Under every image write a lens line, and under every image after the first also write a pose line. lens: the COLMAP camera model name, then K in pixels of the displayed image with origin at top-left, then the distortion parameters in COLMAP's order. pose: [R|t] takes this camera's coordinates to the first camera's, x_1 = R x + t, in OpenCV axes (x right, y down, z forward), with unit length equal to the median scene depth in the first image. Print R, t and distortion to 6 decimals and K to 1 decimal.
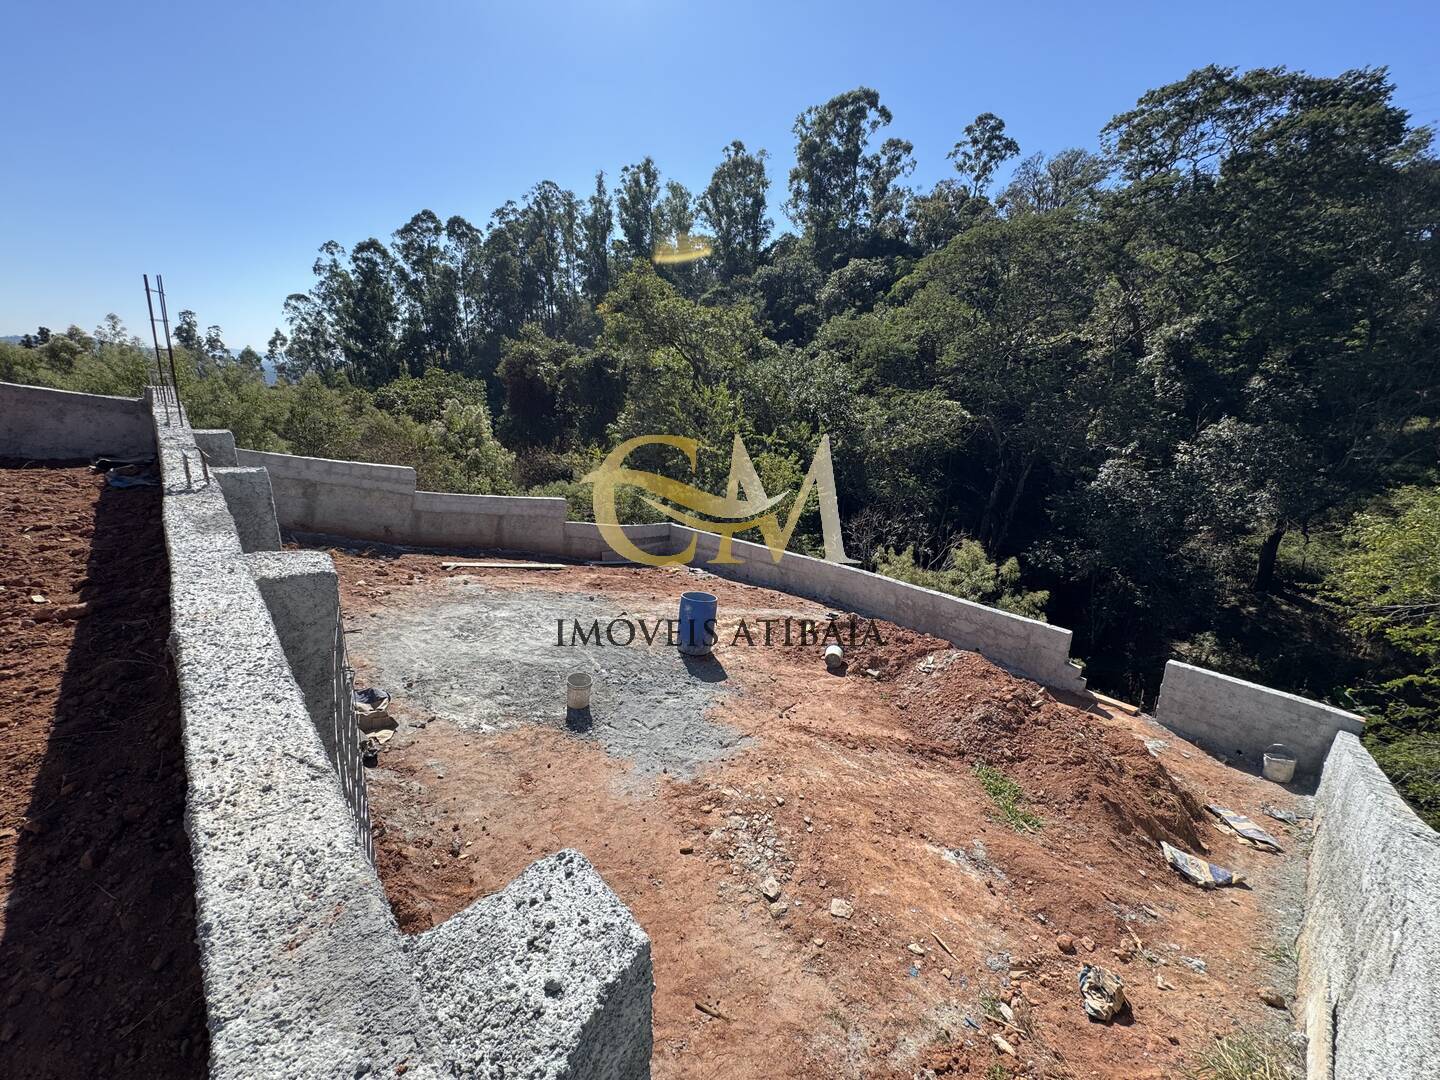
lens RADIAL K [[580.0, 0, 718.3], [0, 580.0, 542.1], [0, 0, 1]] dist [-0.001924, -0.000157]
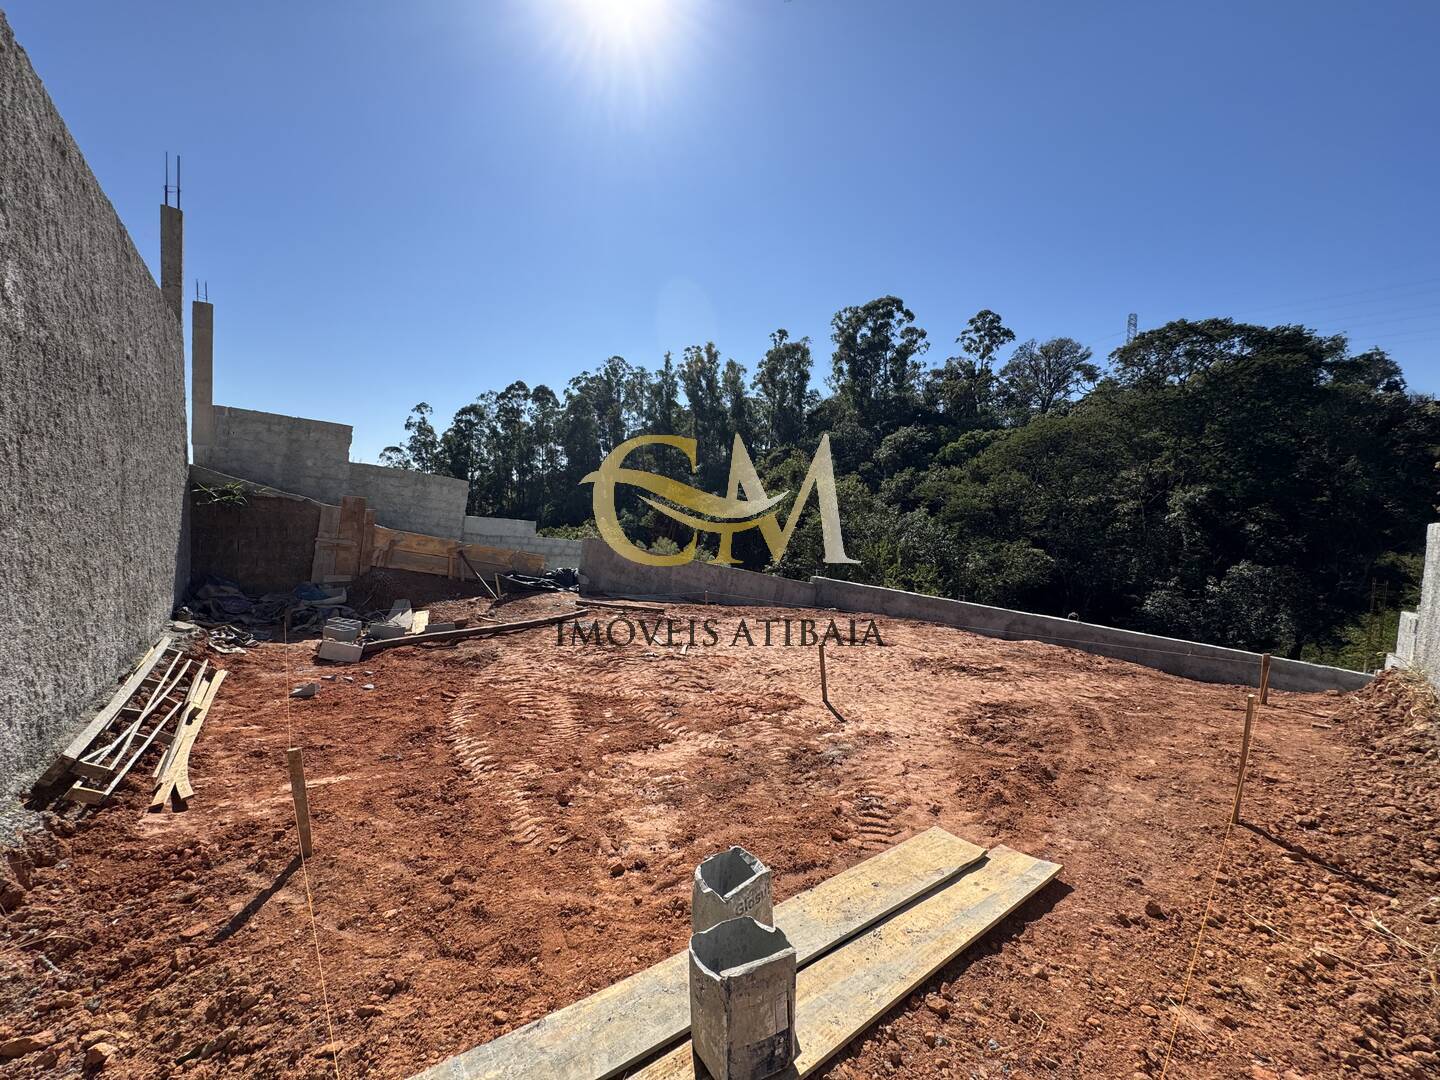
lens RADIAL K [[580.0, 0, 718.3], [0, 580.0, 542.1], [0, 0, 1]] dist [-0.001924, -0.000157]
pose [[0.999950, -0.008955, 0.004342, -0.118892], [0.009670, 0.977359, -0.211367, 0.006587], [-0.002351, 0.211398, 0.977397, -0.111013]]
